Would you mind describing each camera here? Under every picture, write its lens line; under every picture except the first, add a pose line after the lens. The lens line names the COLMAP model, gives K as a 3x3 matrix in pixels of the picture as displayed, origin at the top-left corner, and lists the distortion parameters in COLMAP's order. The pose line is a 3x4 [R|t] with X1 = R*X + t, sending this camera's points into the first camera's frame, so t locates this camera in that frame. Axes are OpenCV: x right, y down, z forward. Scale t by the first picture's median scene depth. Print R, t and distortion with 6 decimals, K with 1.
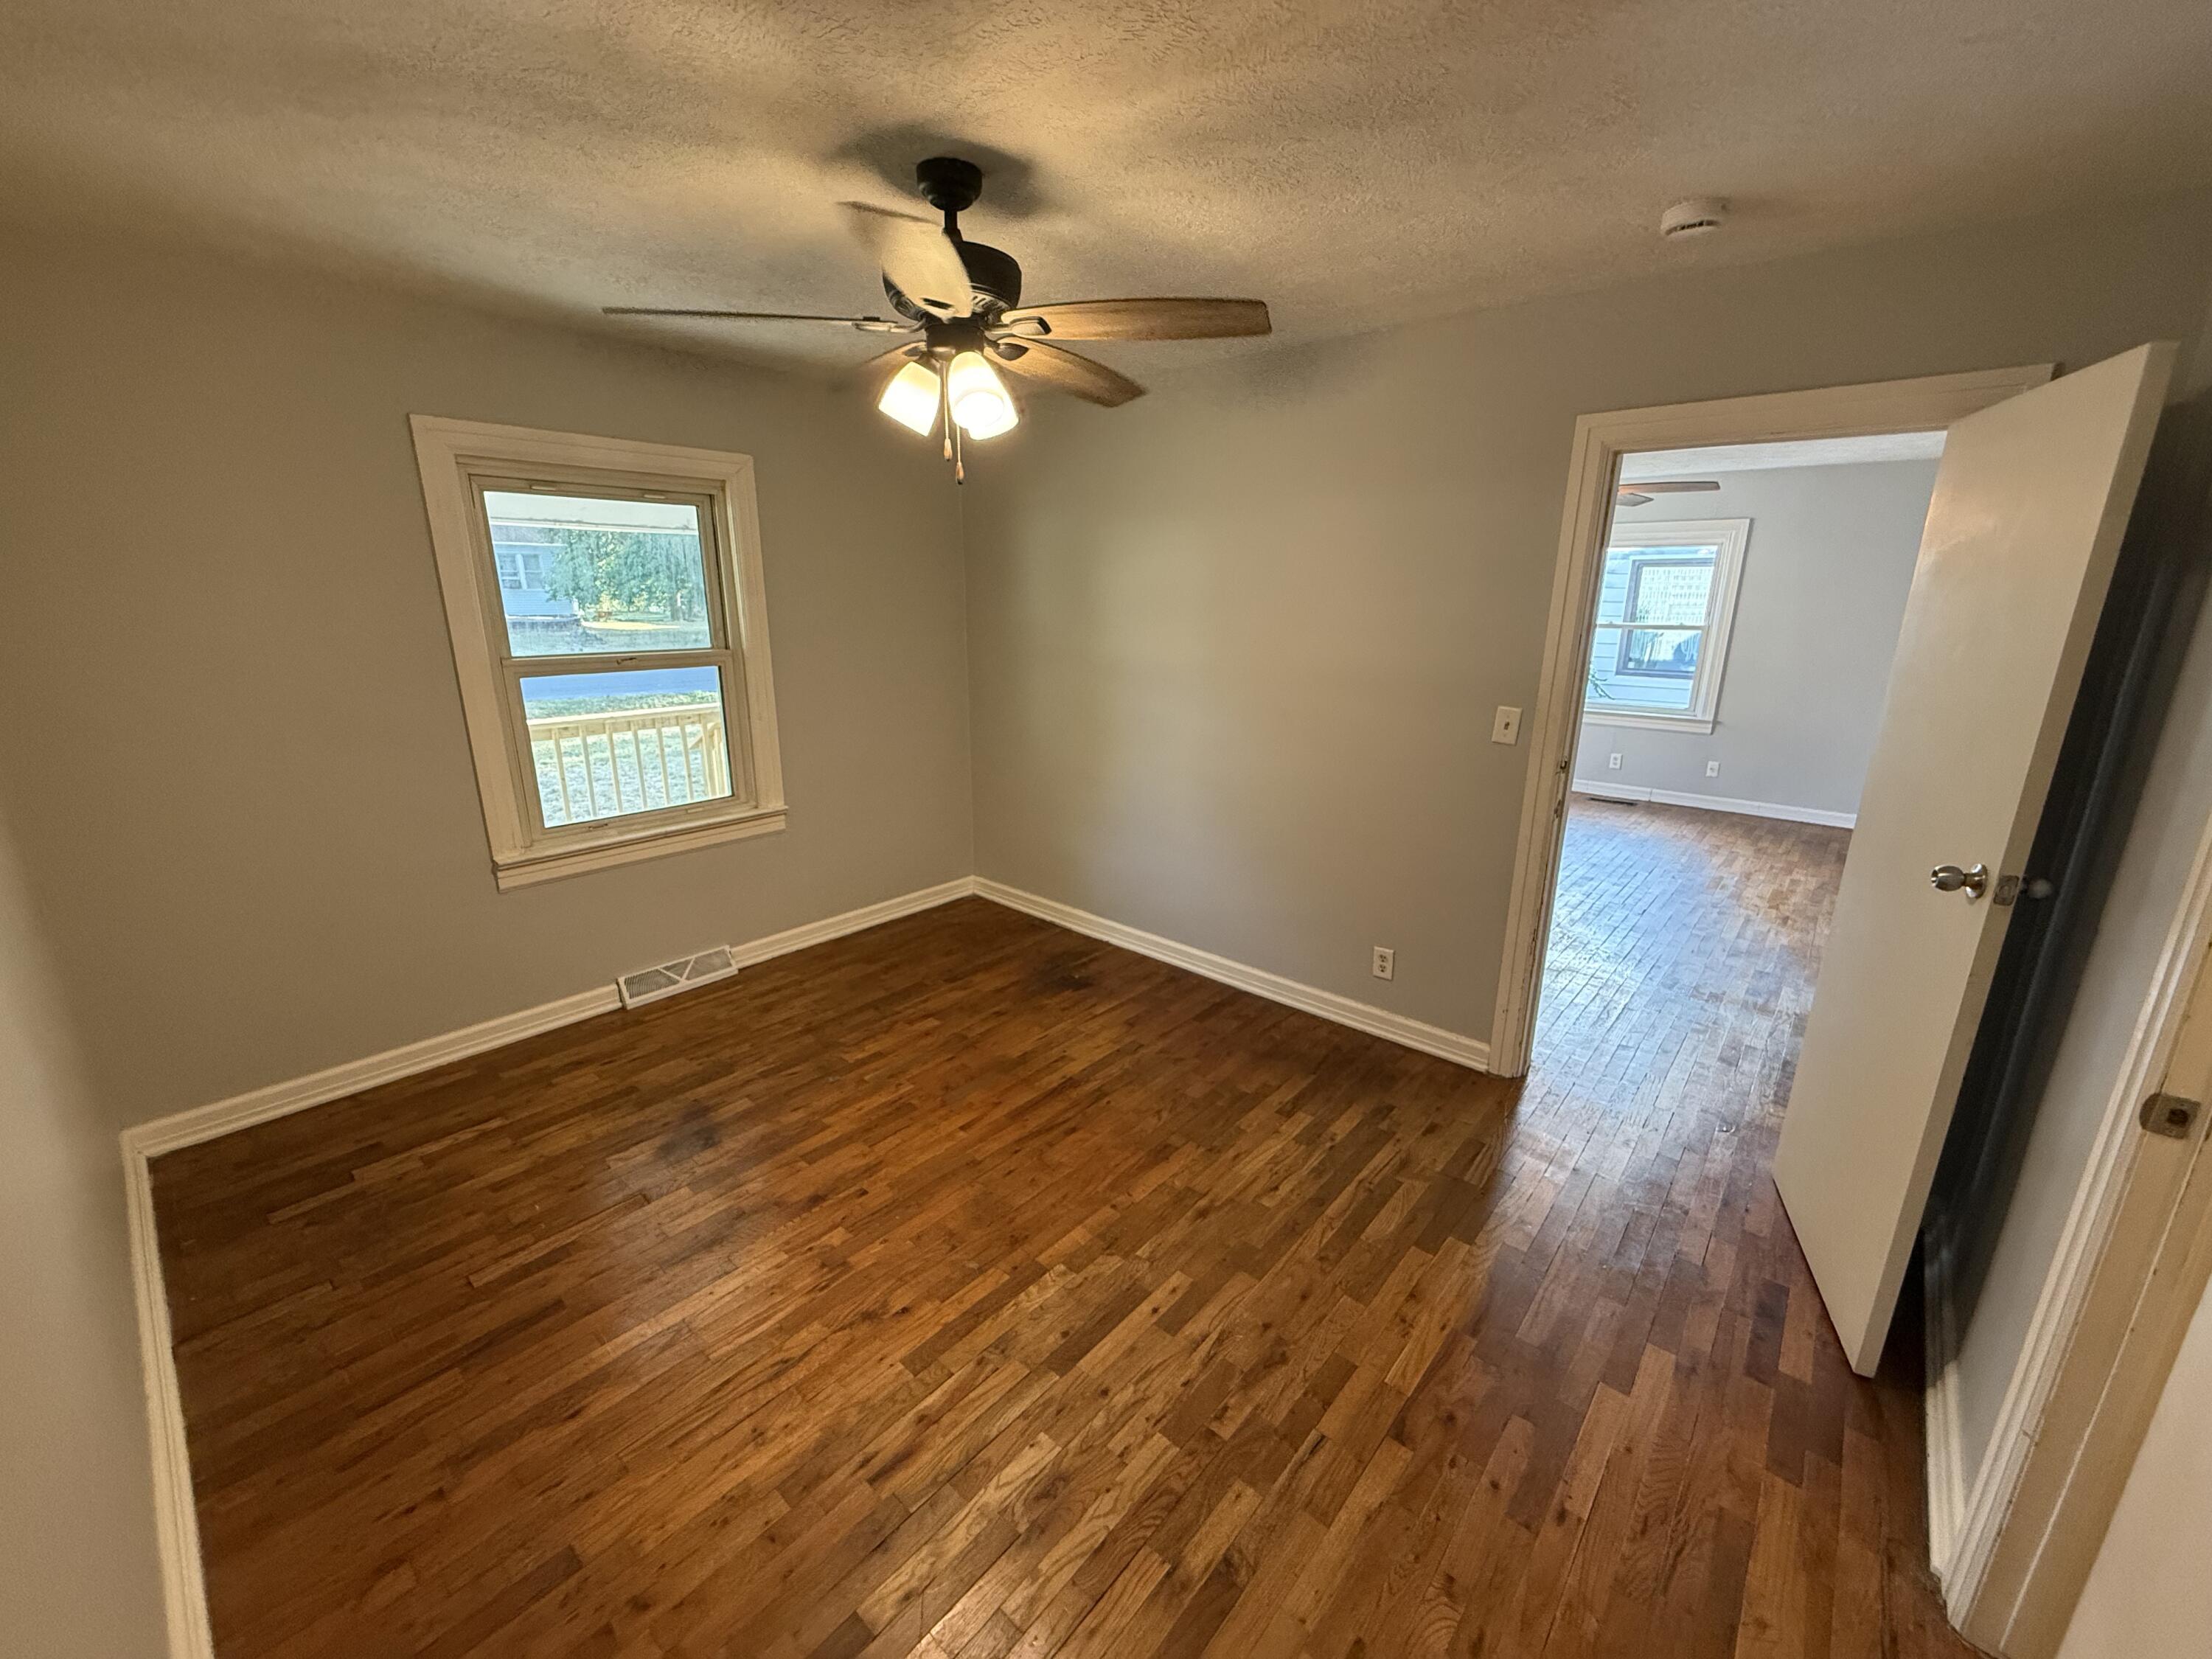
lens RADIAL K [[881.5, 0, 1105.0], [0, 881.5, 821.8], [0, 0, 1]] dist [-0.004361, 0.000983]
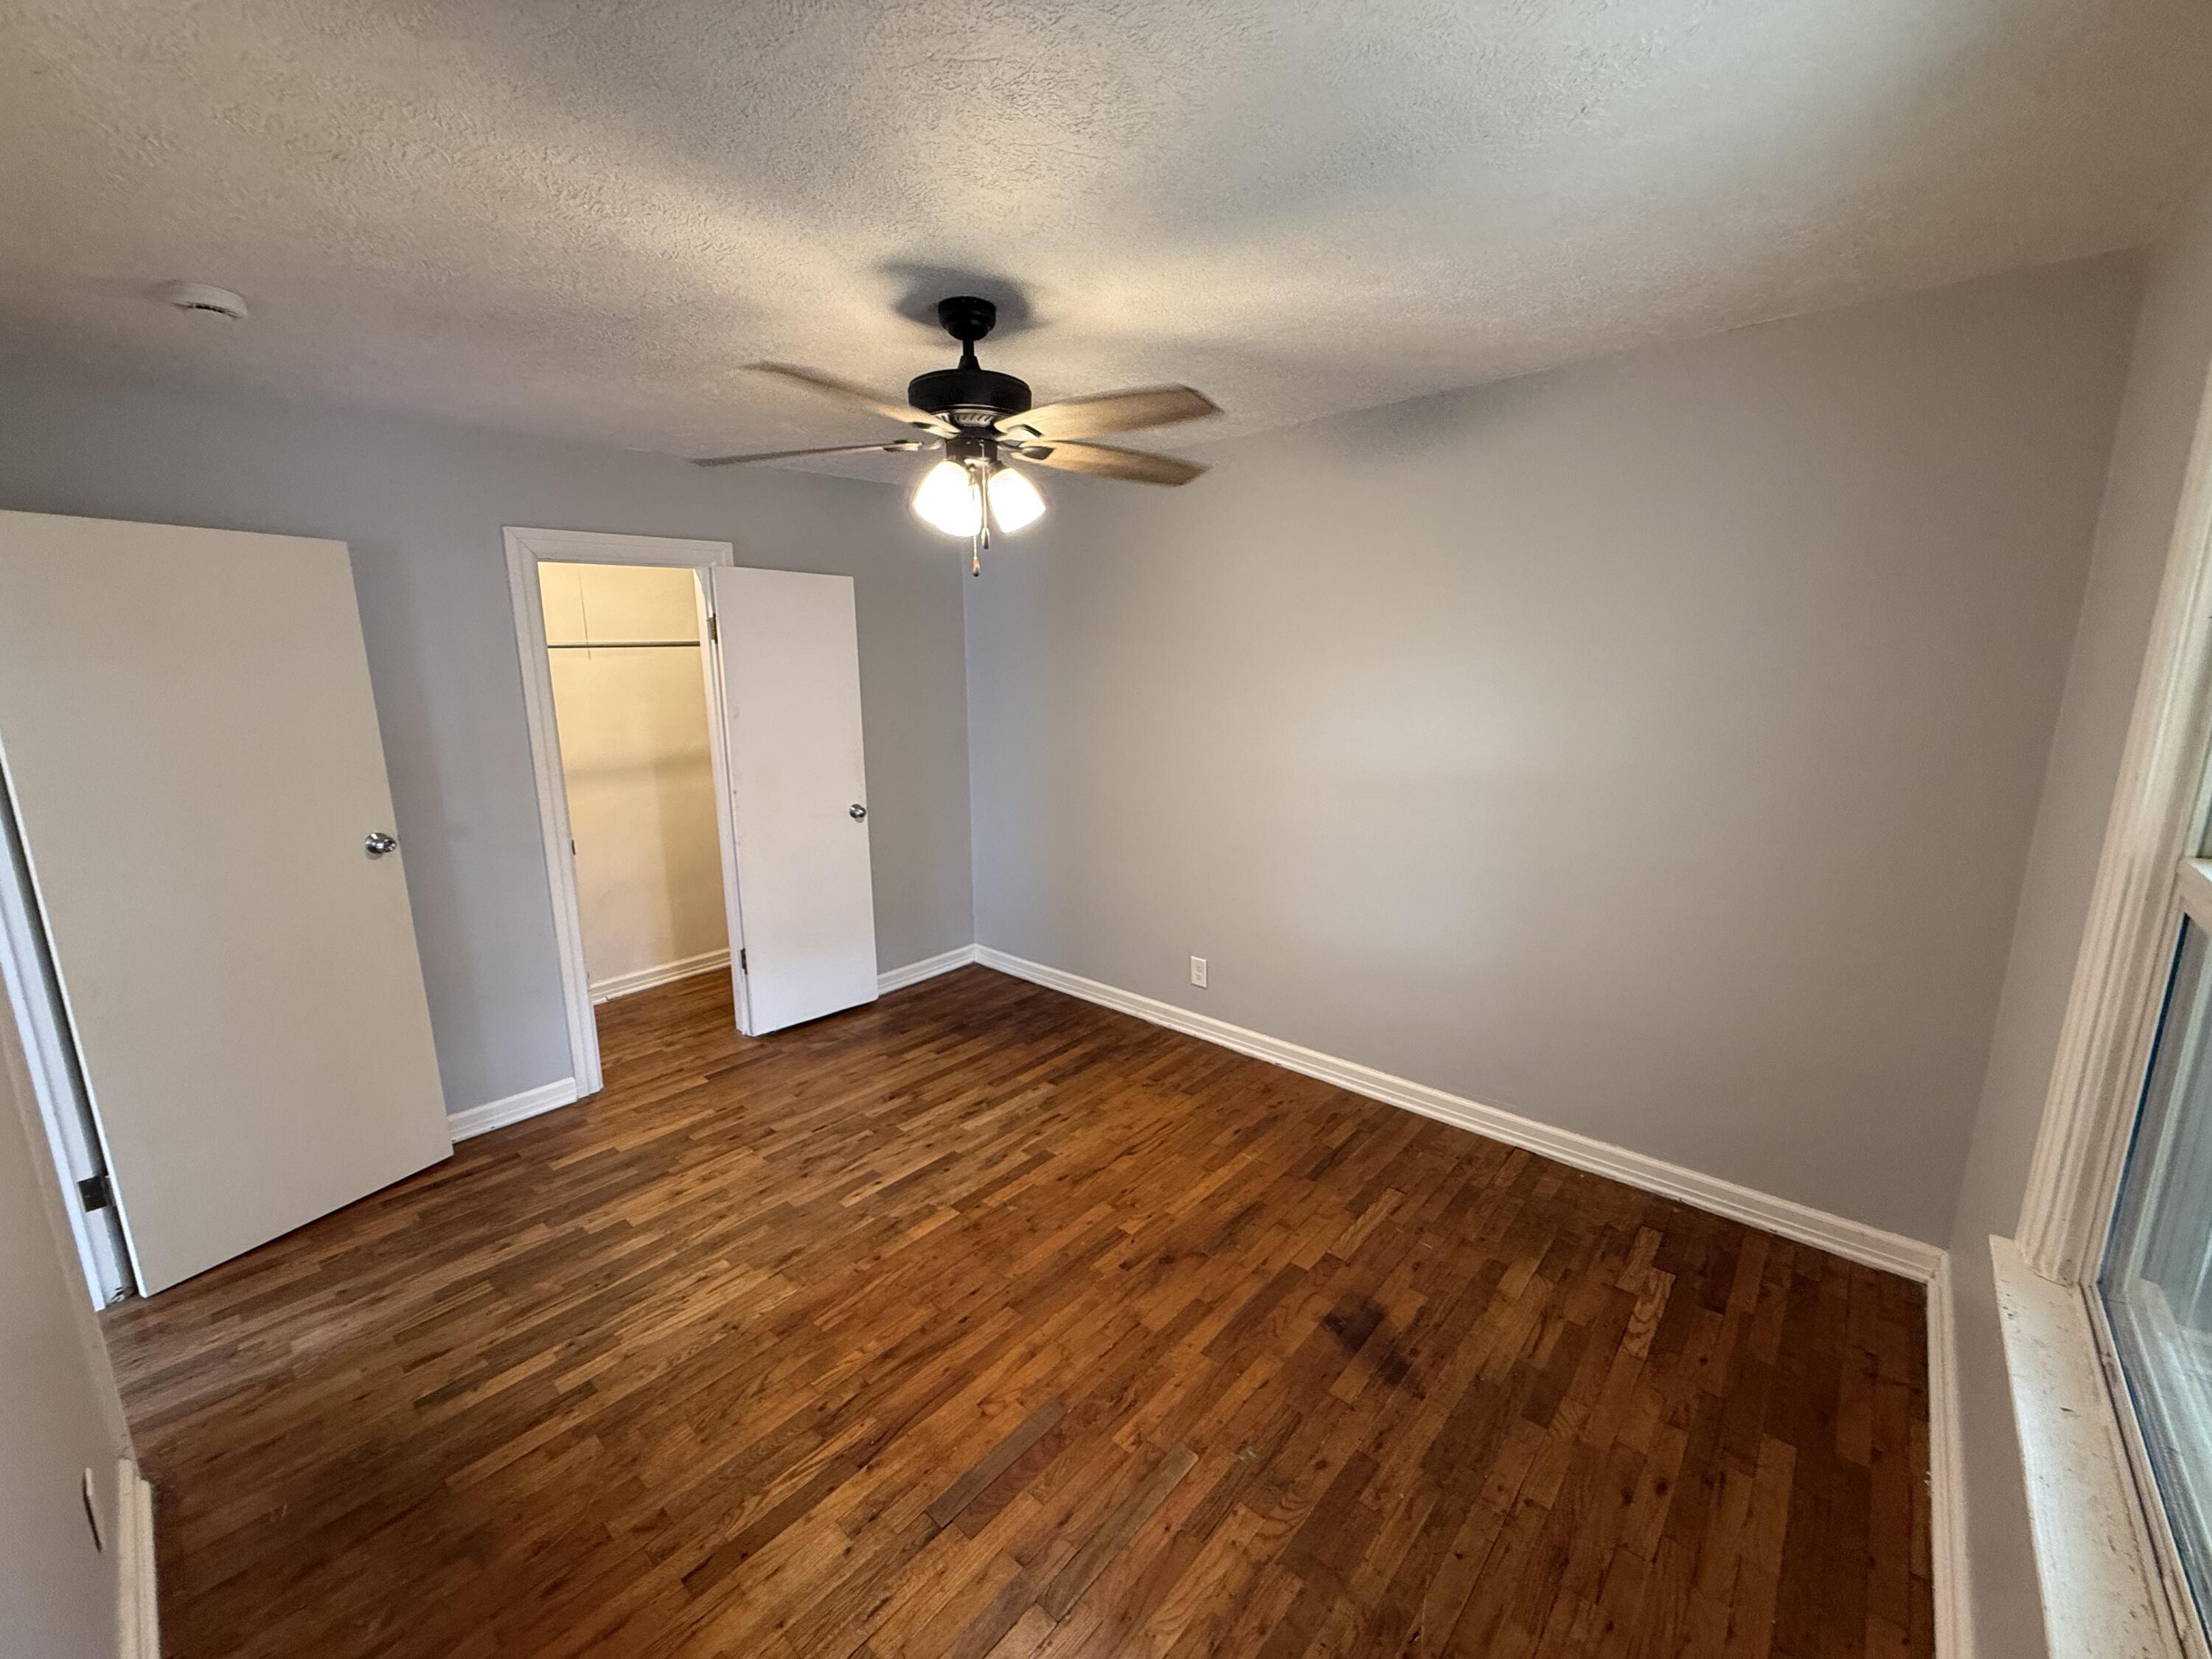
lens RADIAL K [[881.5, 0, 1111.9], [0, 881.5, 835.5], [0, 0, 1]] dist [-0.004361, 0.000983]
pose [[-0.999967, 0.000213, 0.008066, -0.268257], [0.003766, 0.896409, 0.443211, -0.452864], [-0.007136, 0.443227, -0.896381, 1.674191]]
